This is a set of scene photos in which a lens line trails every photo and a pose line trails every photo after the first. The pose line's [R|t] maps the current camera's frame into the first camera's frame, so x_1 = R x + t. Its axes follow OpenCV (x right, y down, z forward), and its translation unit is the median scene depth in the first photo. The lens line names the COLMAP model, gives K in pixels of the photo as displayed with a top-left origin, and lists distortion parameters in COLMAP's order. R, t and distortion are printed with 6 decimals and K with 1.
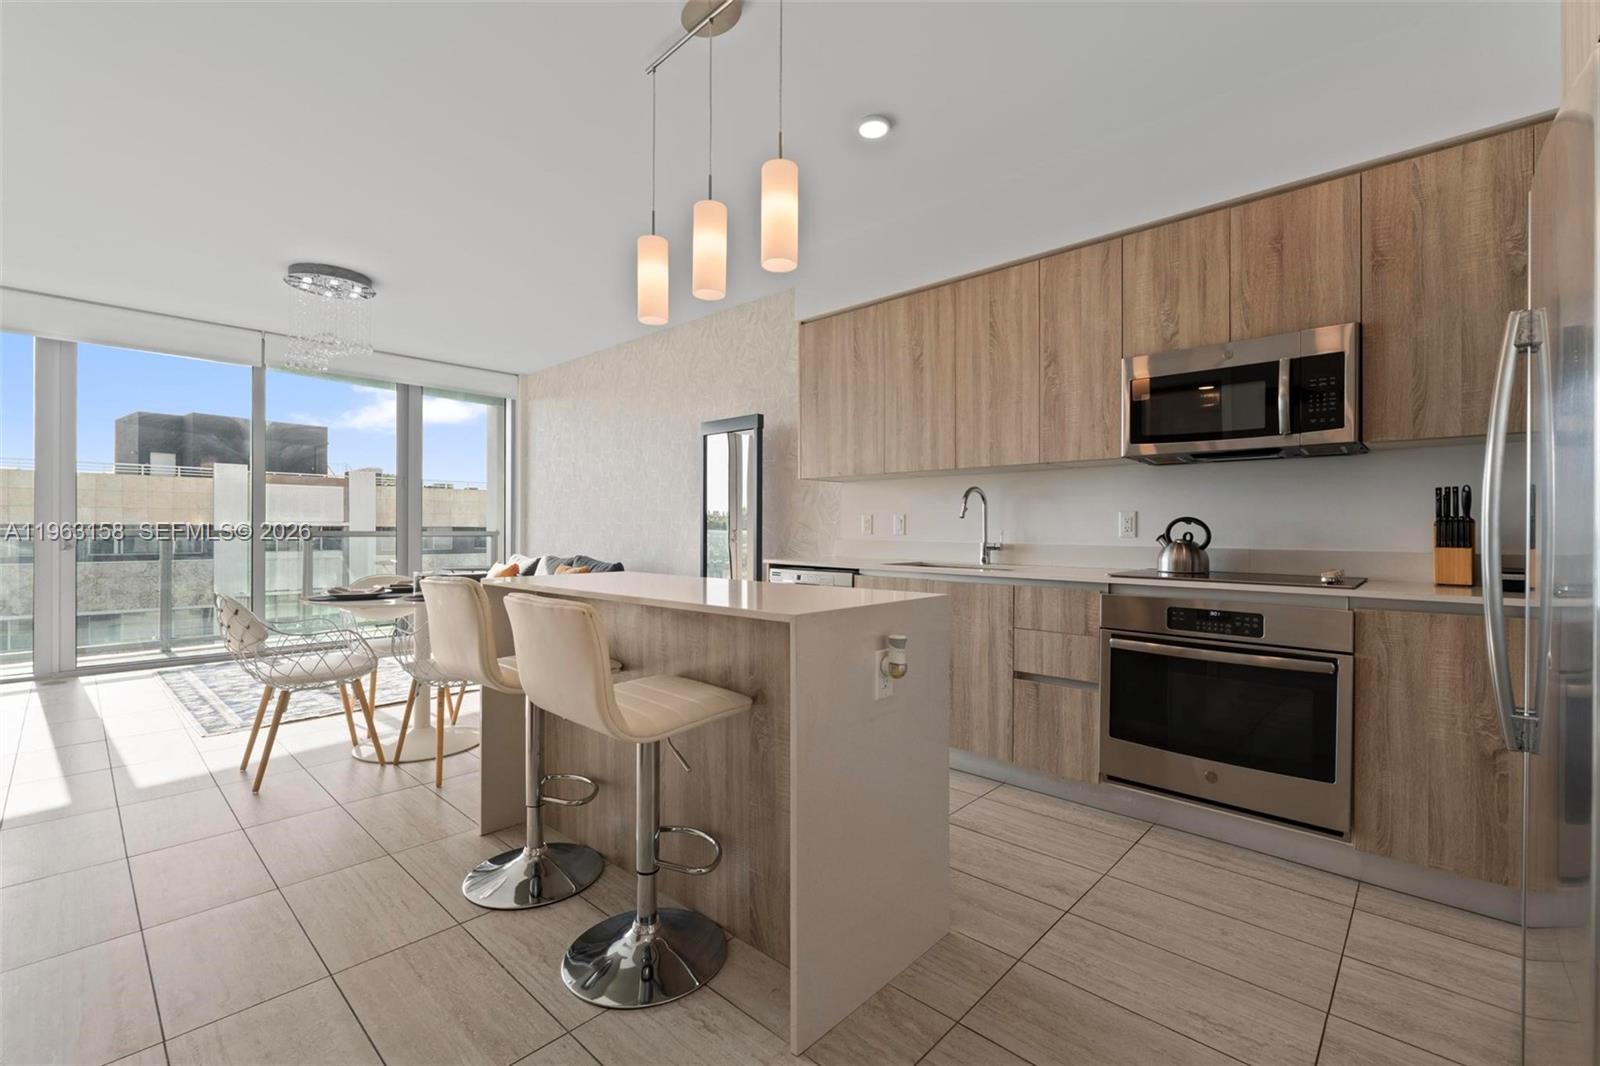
lens RADIAL K [[690.3, 0, 805.9], [0, 690.3, 526.9], [0, 0, 1]] dist [0.001982, 0.000207]
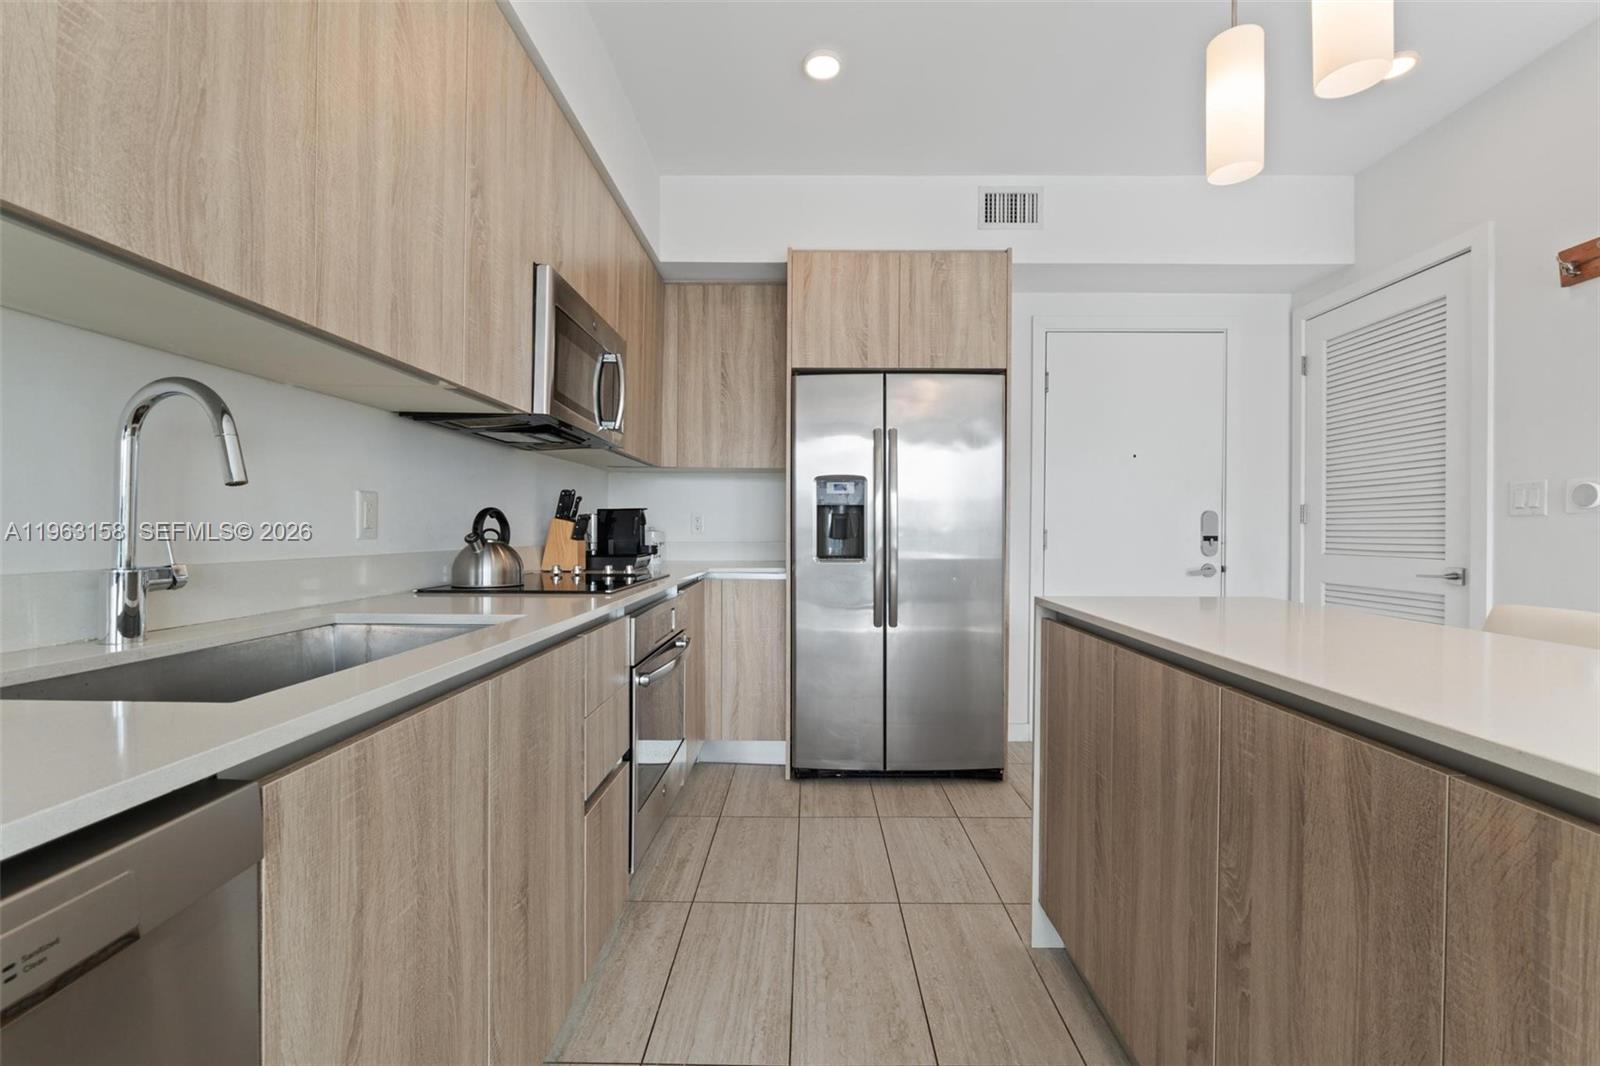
lens RADIAL K [[681.0, 0, 805.1], [0, 681.0, 534.8], [0, 0, 1]] dist [-0.002817, -0.000436]
pose [[-0.675004, -0.012107, 0.737715, -0.169173], [-0.008573, 0.999927, 0.008567, 0.004586], [-0.737765, -0.000542, -0.675058, 1.149408]]
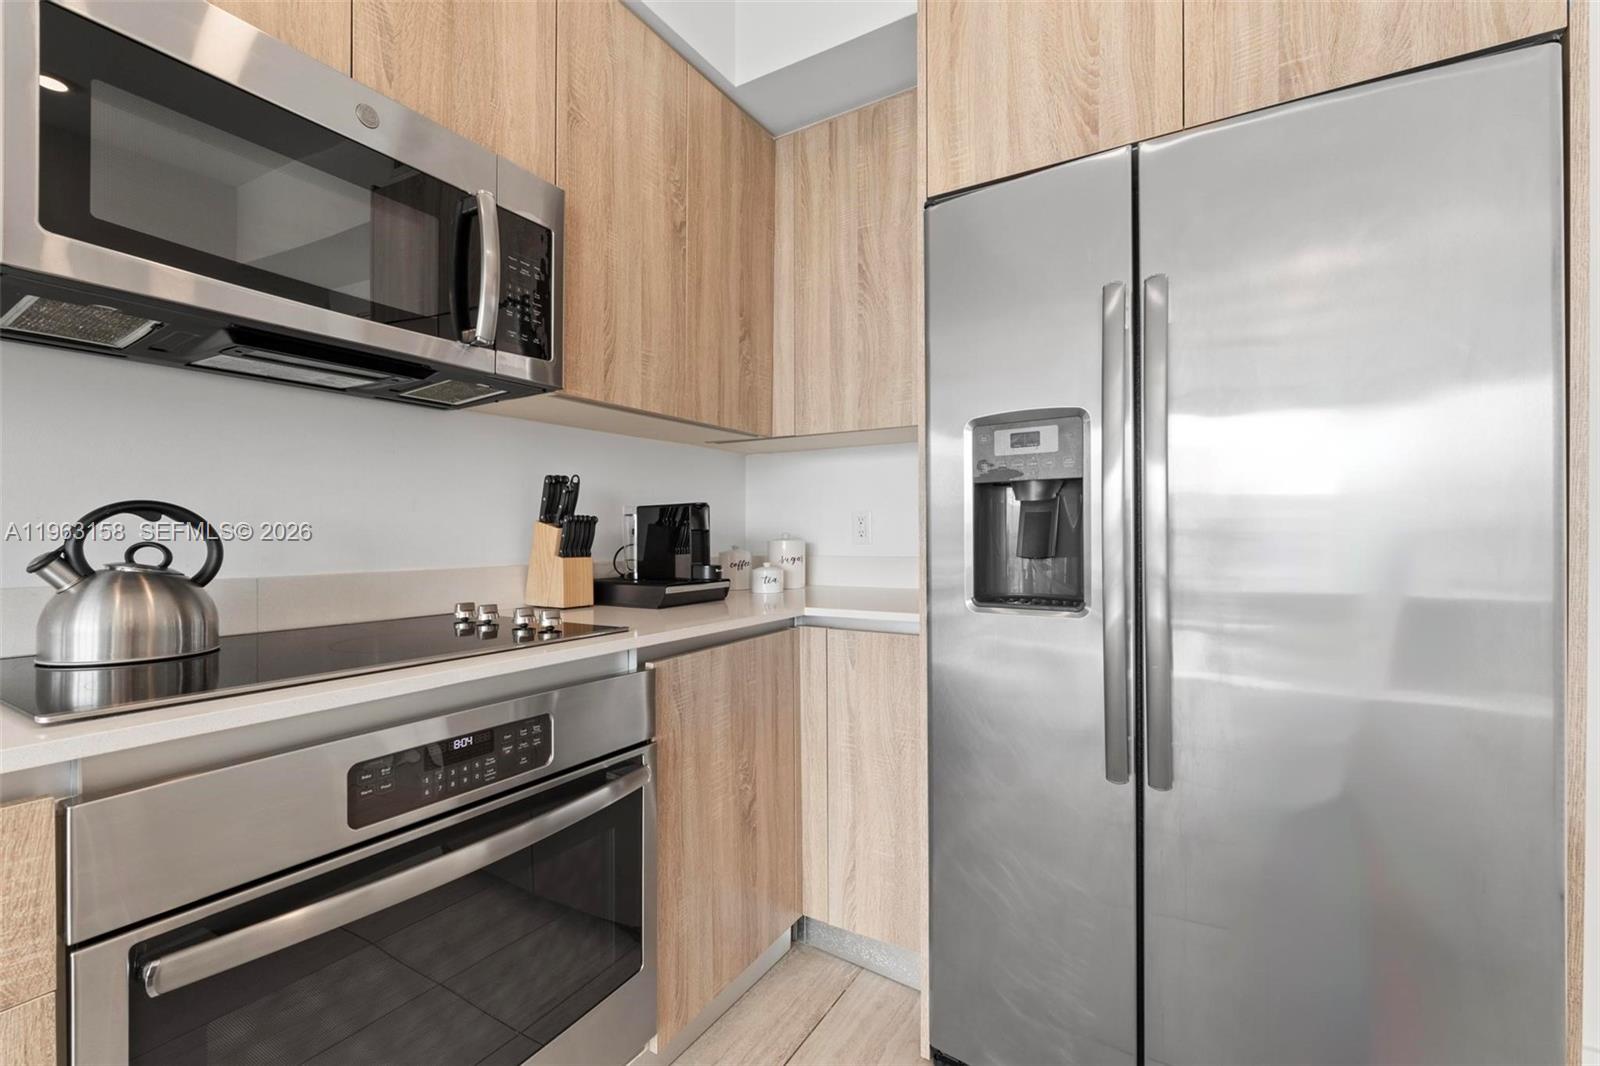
lens RADIAL K [[681.0, 0, 805.1], [0, 681.0, 534.8], [0, 0, 1]] dist [-0.002817, -0.000436]
pose [[-0.207053, -0.005613, 0.978314, 0.125933], [0.000140, 0.999983, 0.005767, 0.001377], [-0.978330, 0.001331, -0.207049, 0.686567]]
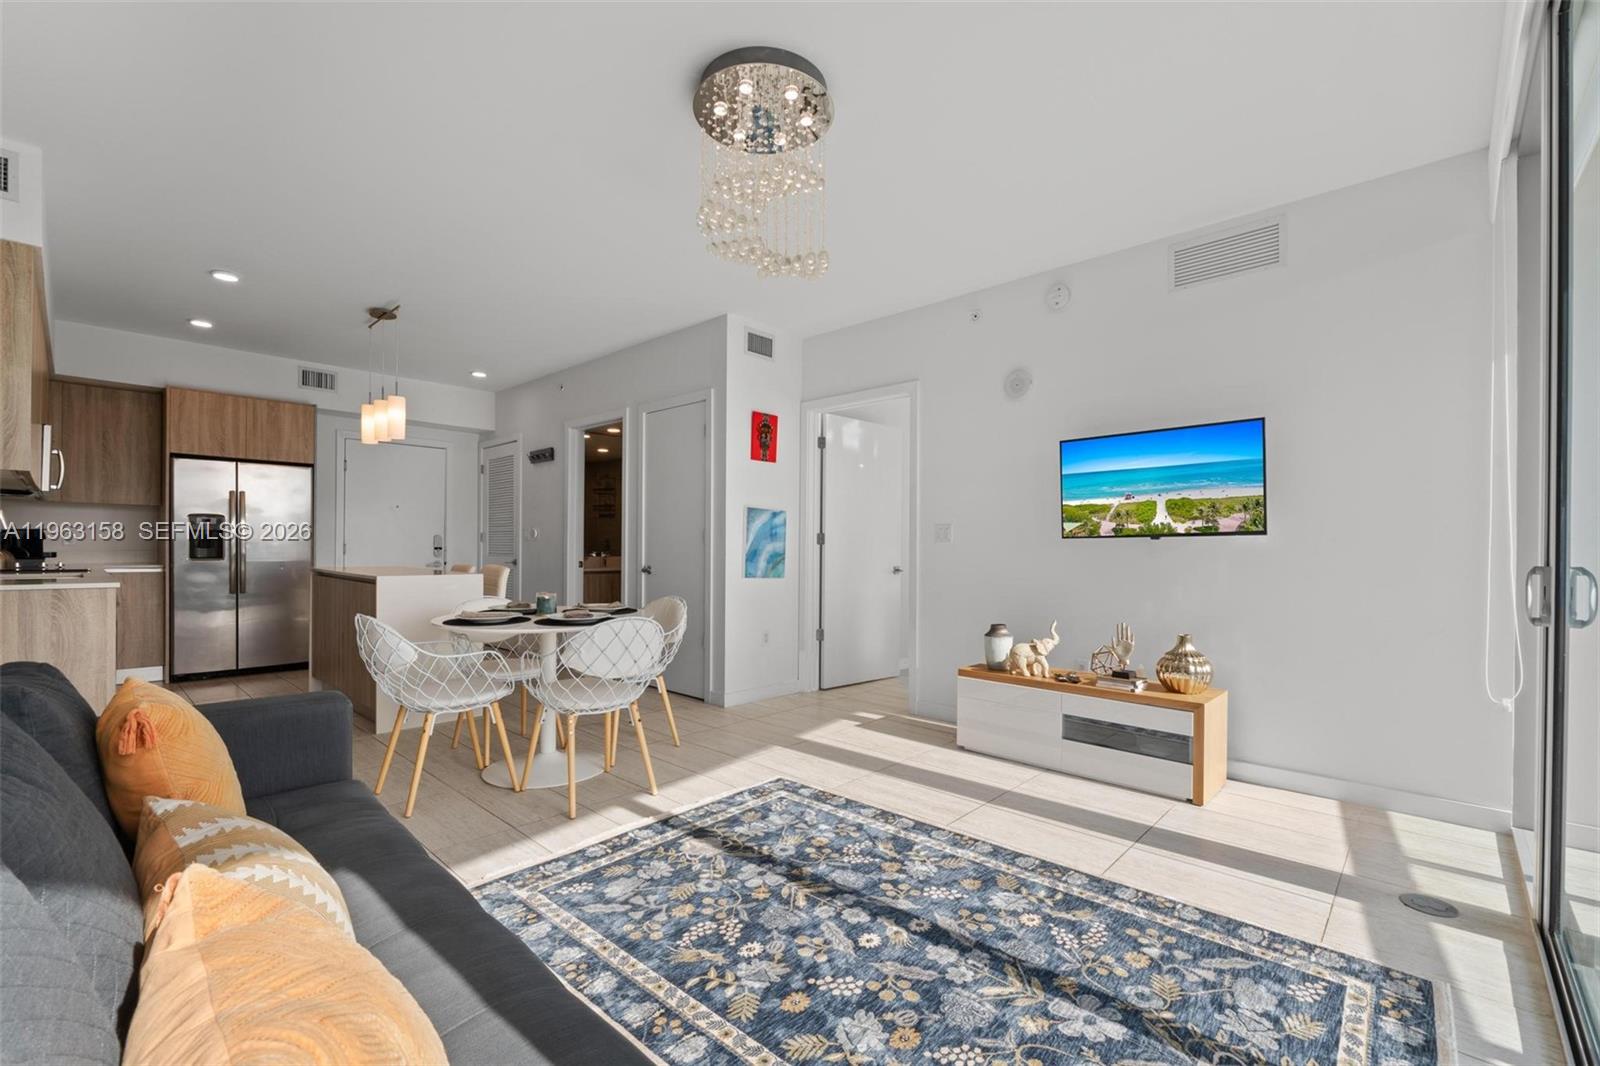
lens RADIAL K [[685.3, 0, 805.3], [0, 685.3, 549.3], [0, 0, 1]] dist [-0.003599, -0.000326]
pose [[-0.999929, -0.011601, -0.002856, -1.053023], [-0.011604, 0.999932, 0.000866, 0.001765], [0.002846, 0.000899, -0.999996, 2.251861]]
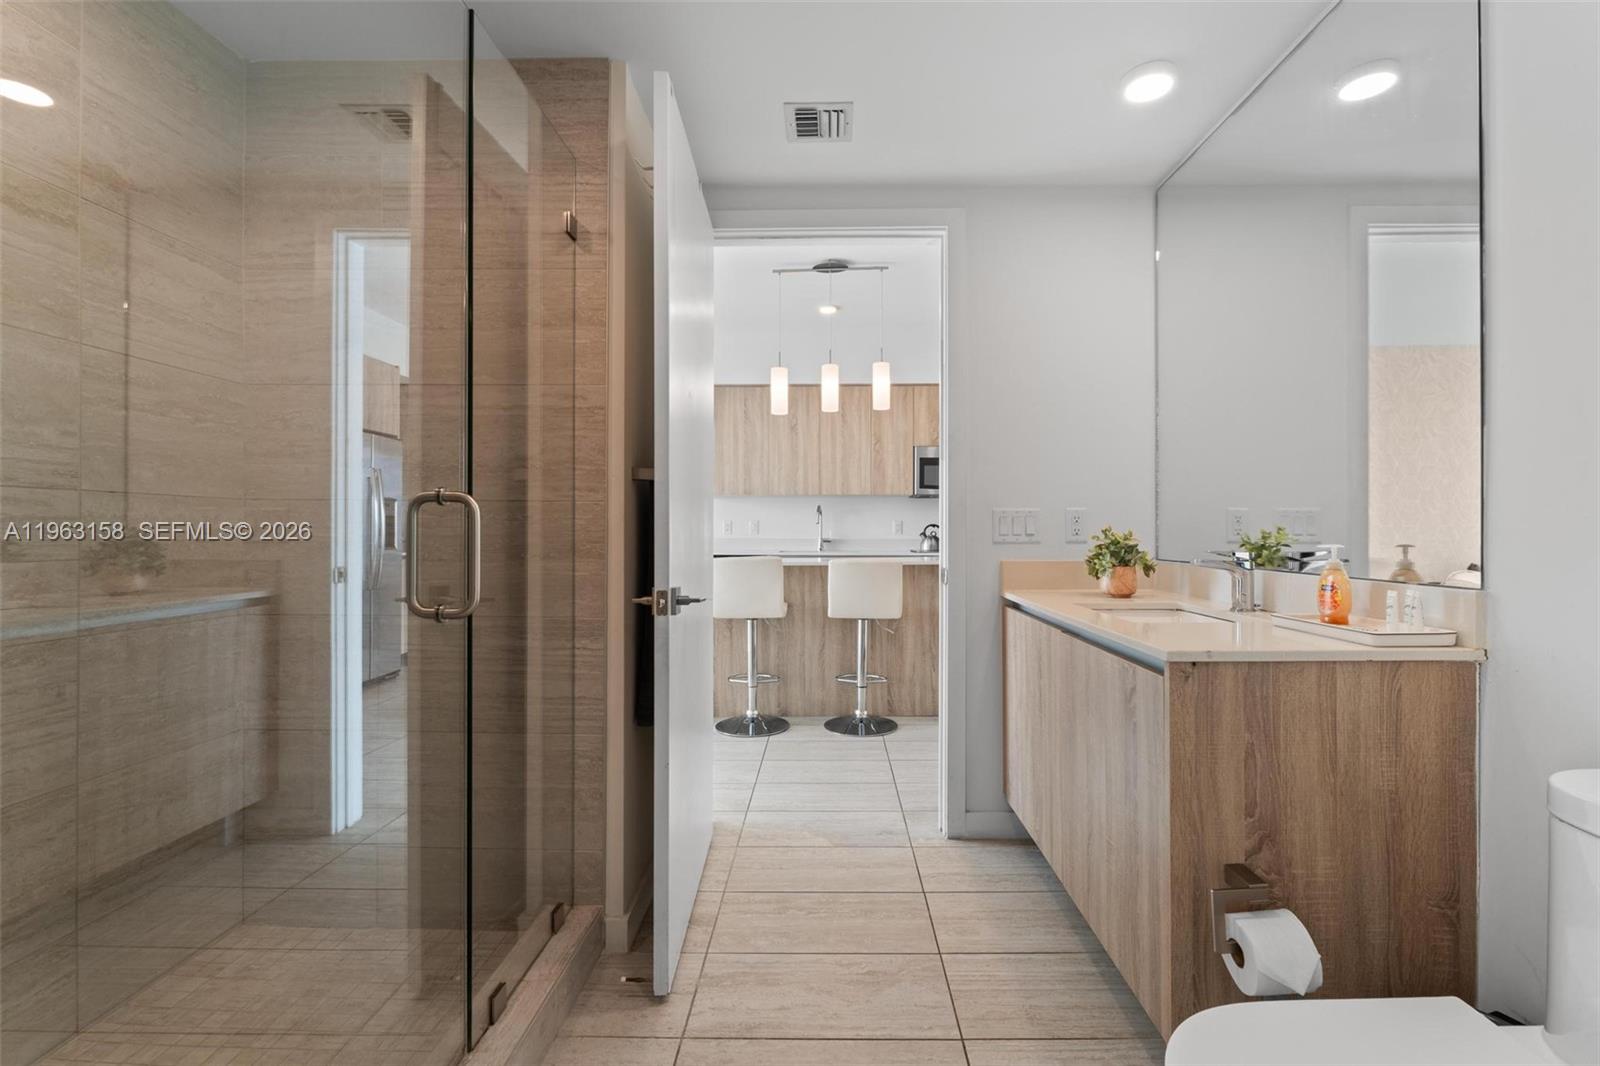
lens RADIAL K [[687.3, 0, 800.0], [0, 687.3, 533.0], [0, 0, 1]] dist [-0.006813, -0.000210]
pose [[0.761580, -0.002071, 0.648068, -1.021636], [-0.000704, 0.999992, 0.004022, 0.004208], [-0.648071, -0.003520, 0.761572, -0.296277]]
